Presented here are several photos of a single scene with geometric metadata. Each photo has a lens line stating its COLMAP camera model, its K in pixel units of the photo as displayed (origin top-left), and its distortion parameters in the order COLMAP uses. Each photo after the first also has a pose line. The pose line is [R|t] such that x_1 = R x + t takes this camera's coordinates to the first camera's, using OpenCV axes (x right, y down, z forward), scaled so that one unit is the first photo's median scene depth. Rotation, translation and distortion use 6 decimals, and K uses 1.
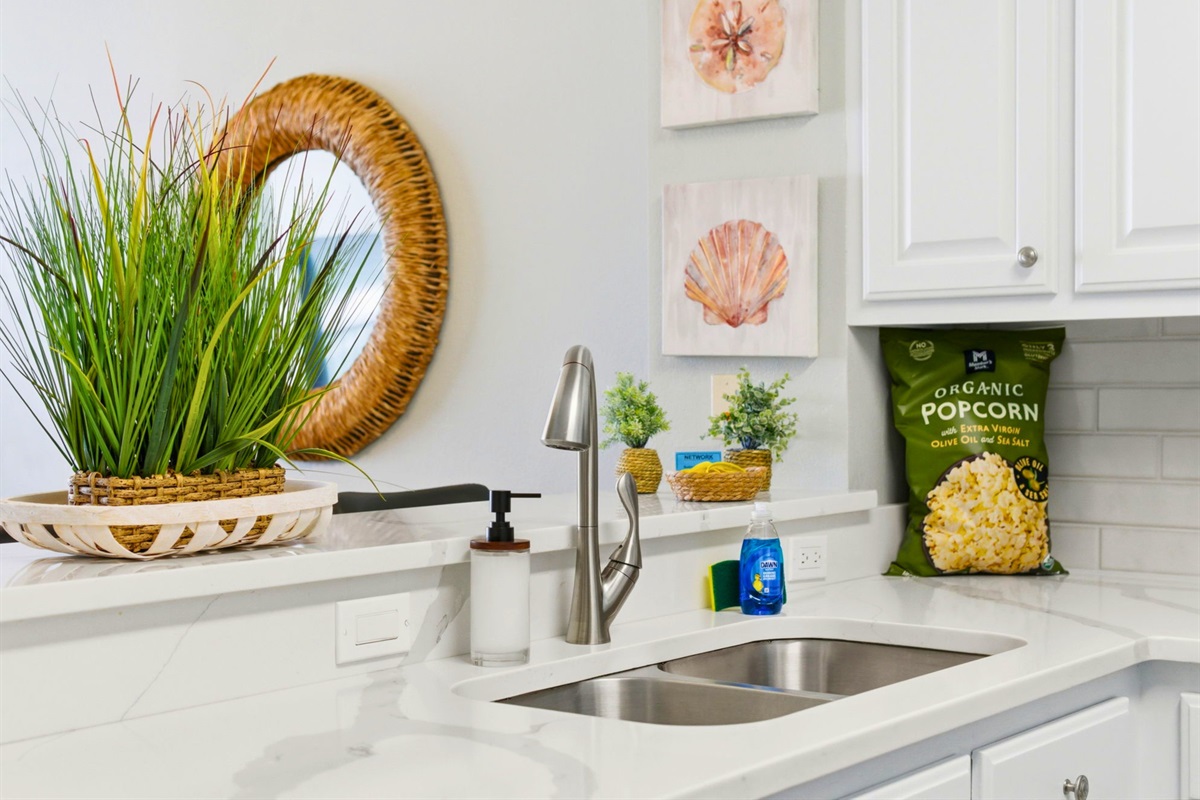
lens RADIAL K [[1726.8, 0, 600.0], [0, 1726.8, 400.0], [0, 0, 1]] dist [0.140286, -0.007437]
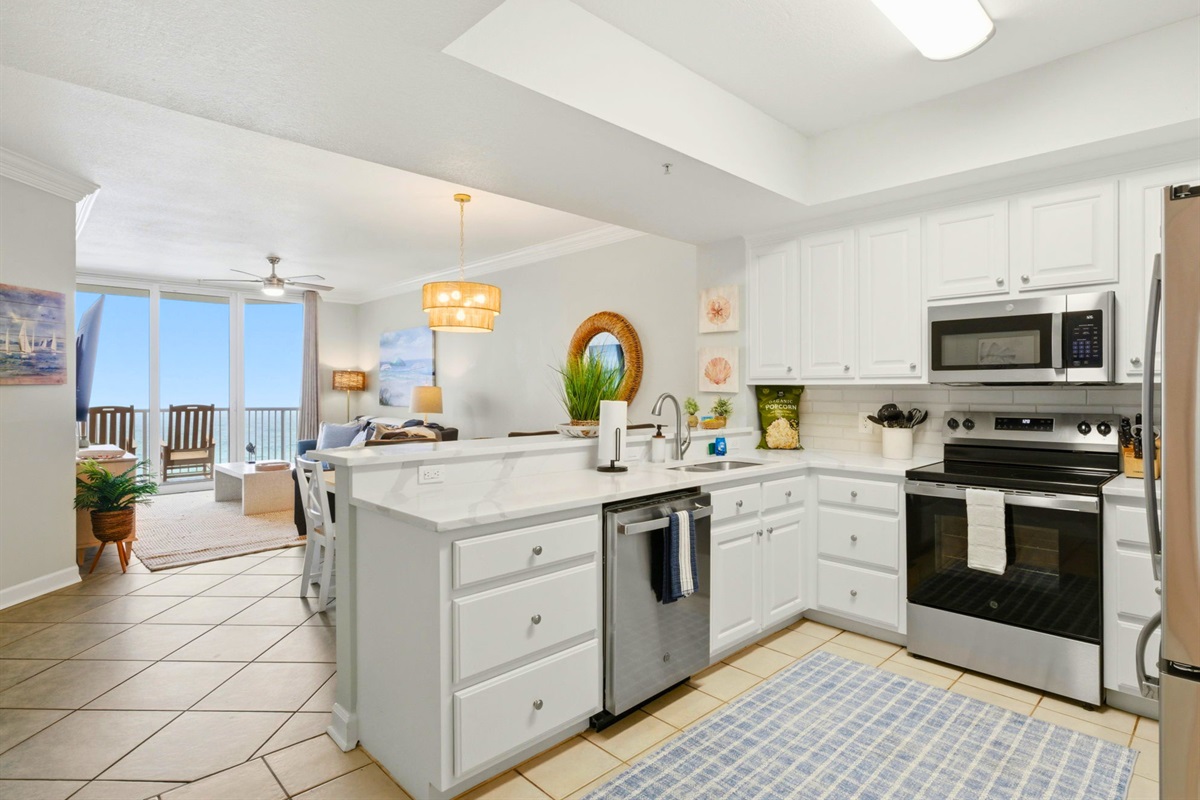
lens RADIAL K [[613.2, 0, 601.5], [0, 613.2, 390.0], [0, 0, 1]] dist [0.001946, 0.000514]
pose [[0.990337, 0.008698, -0.138411, 0.010377], [-0.009814, 0.999925, -0.007387, -0.017727], [0.138336, 0.008674, 0.990347, -0.419527]]
